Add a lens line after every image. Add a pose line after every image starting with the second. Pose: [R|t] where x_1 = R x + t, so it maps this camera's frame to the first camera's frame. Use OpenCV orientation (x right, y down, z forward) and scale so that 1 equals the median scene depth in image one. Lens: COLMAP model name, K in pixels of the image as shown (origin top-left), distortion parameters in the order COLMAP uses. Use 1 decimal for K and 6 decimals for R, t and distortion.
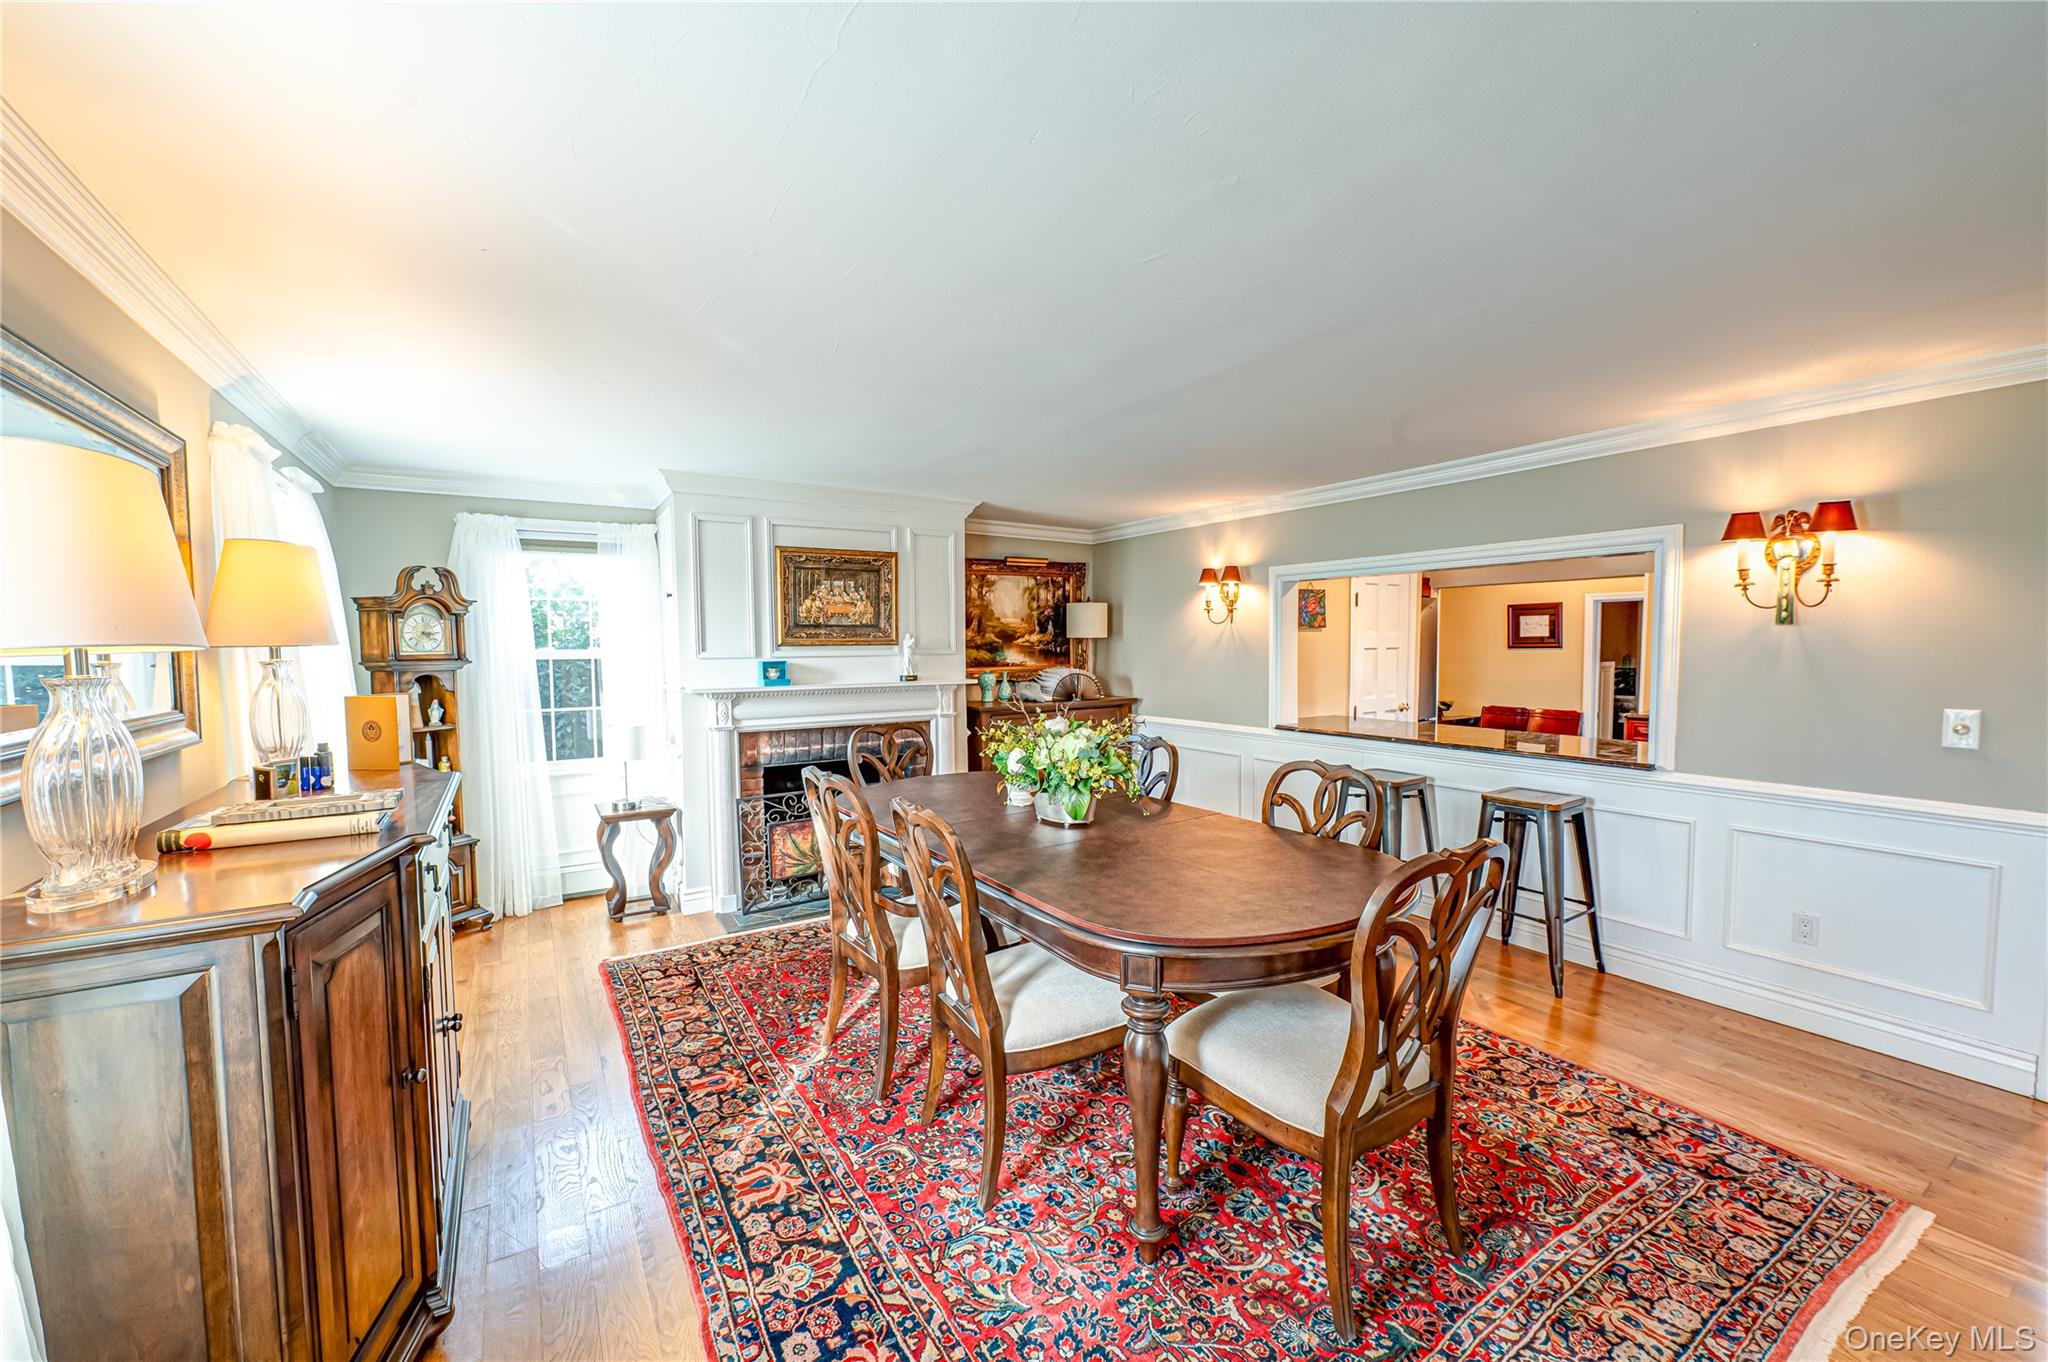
lens RADIAL K [[802.8, 0, 1033.7], [0, 802.8, 689.6], [0, 0, 1]] dist [-0.005583, -0.001188]
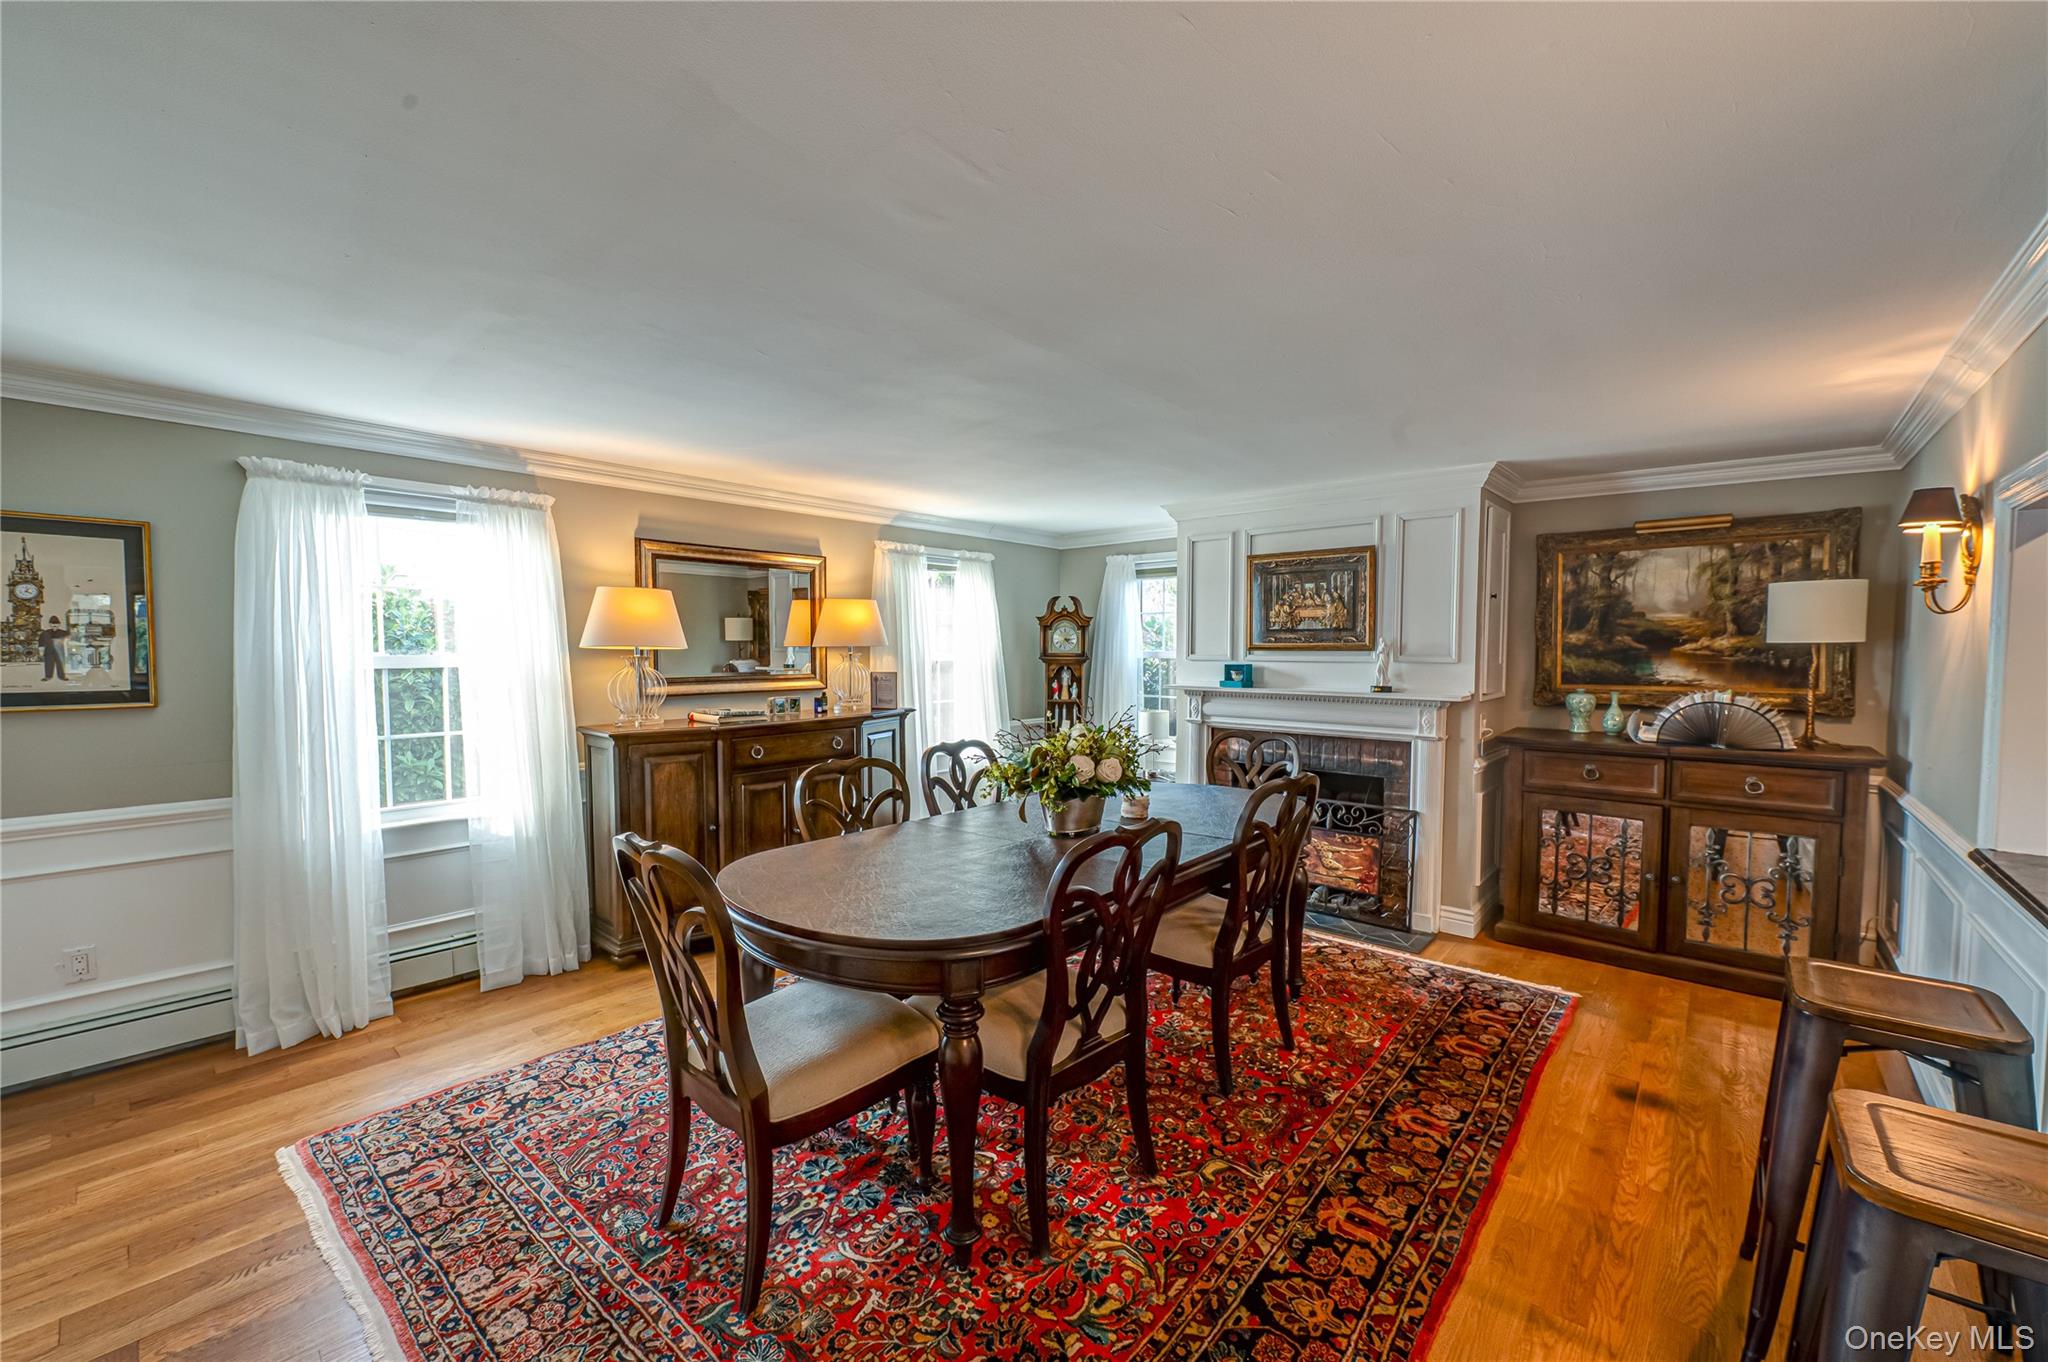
lens RADIAL K [[802.8, 0, 1026.6], [0, 802.8, 683.6], [0, 0, 1]] dist [-0.005583, -0.001188]
pose [[0.272735, 0.051979, -0.960684, 0.761990], [-0.059746, 0.997527, 0.037011, -0.039374], [0.960232, 0.047303, 0.275166, 0.527713]]
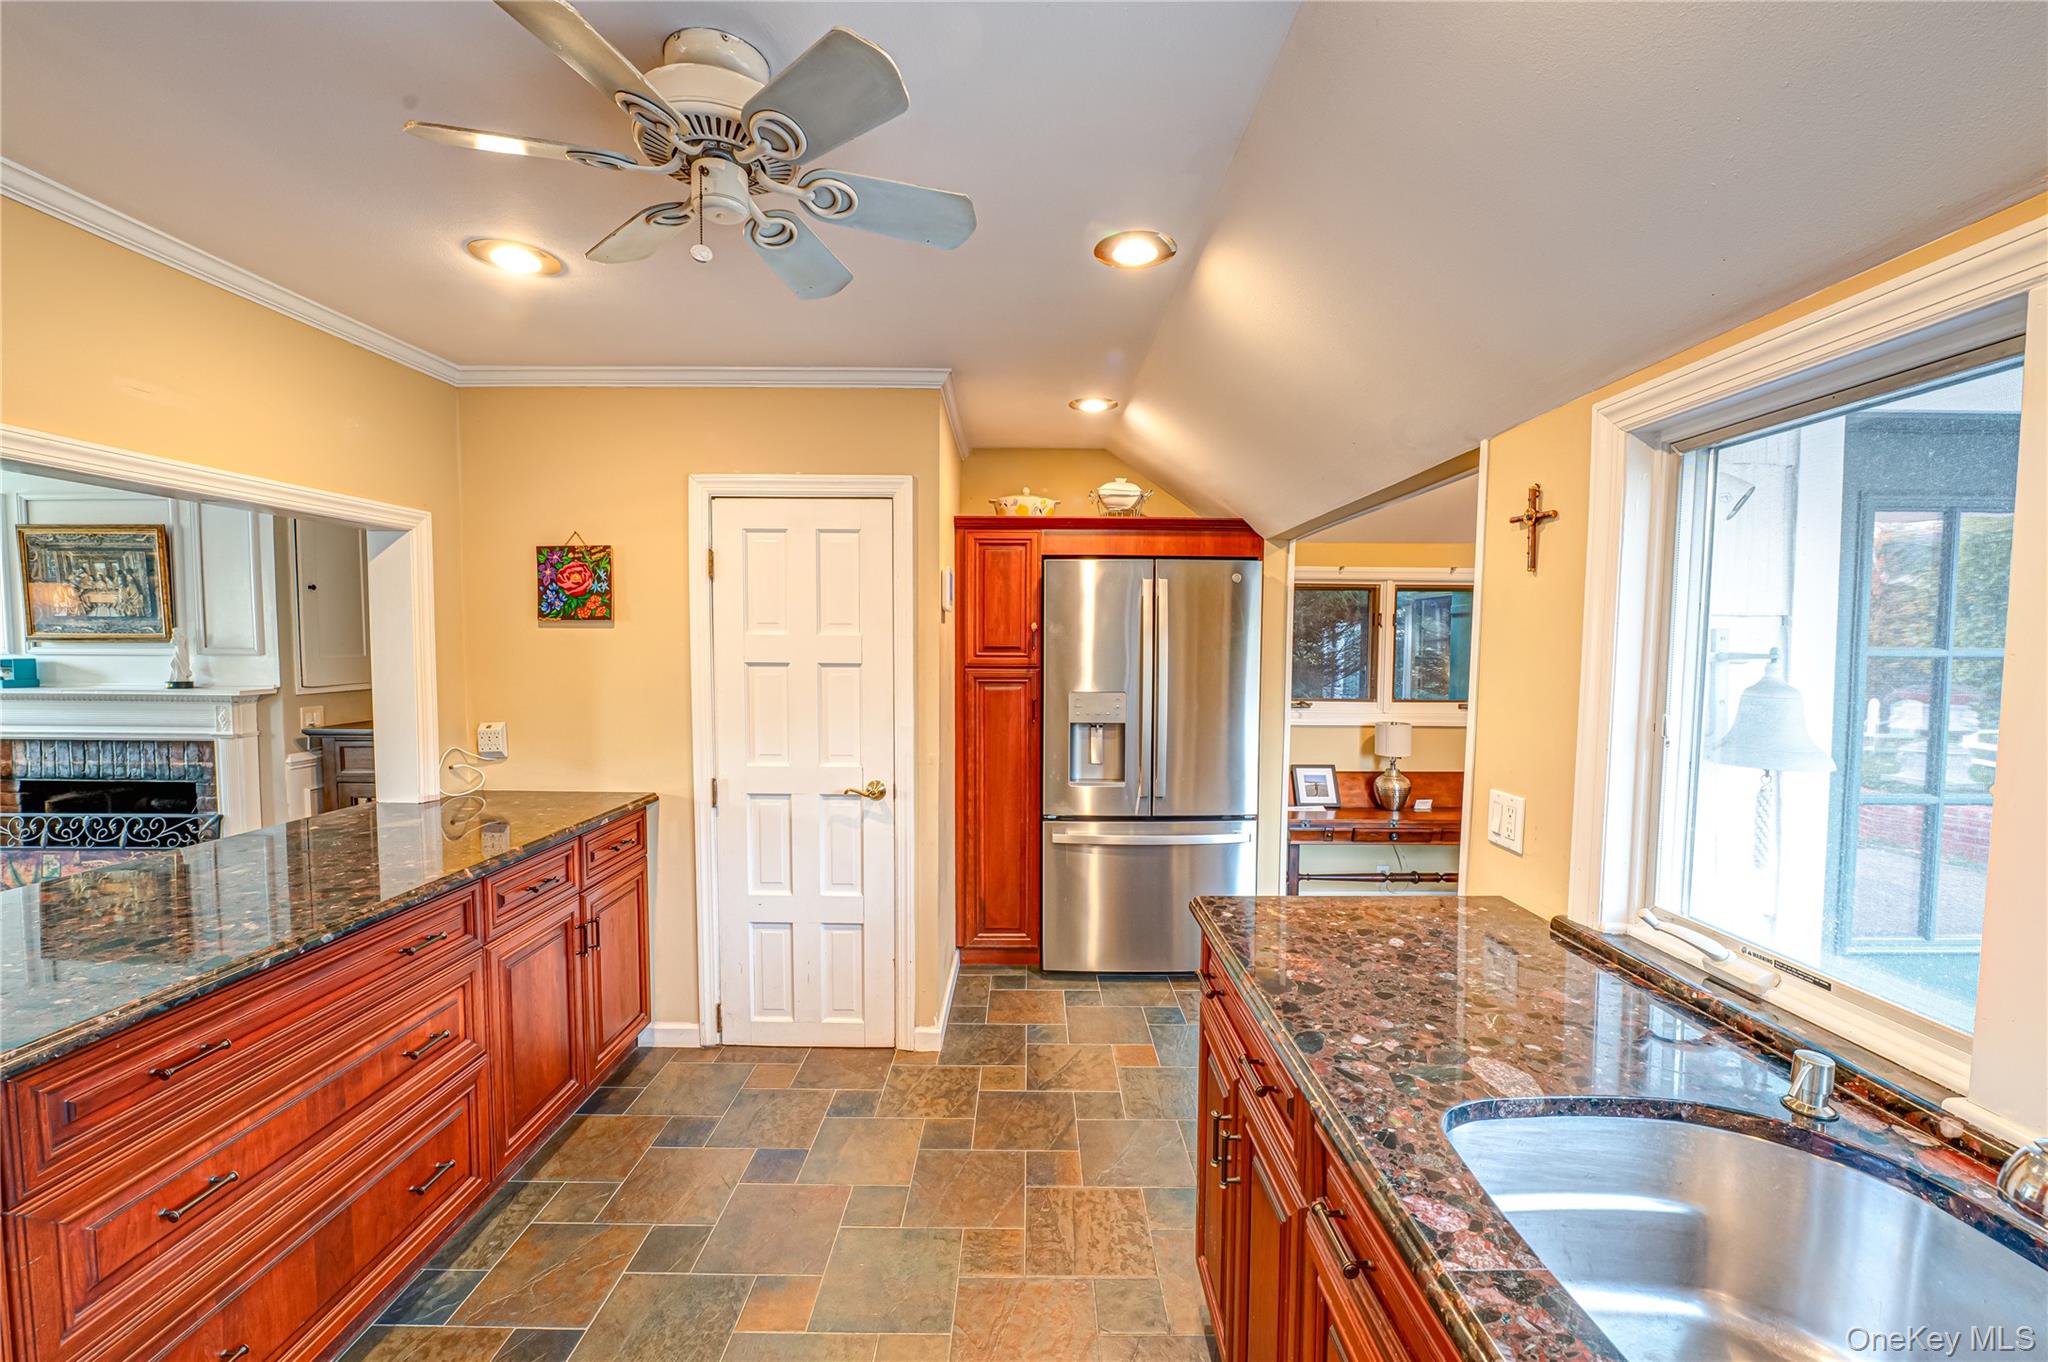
lens RADIAL K [[802.8, 0, 1034.6], [0, 802.8, 691.6], [0, 0, 1]] dist [-0.005583, -0.001188]
pose [[0.840289, 0.045719, -0.540207, 1.287265], [-0.045350, 0.998873, 0.013996, -0.075446], [0.540238, 0.012738, 0.841416, 1.065698]]
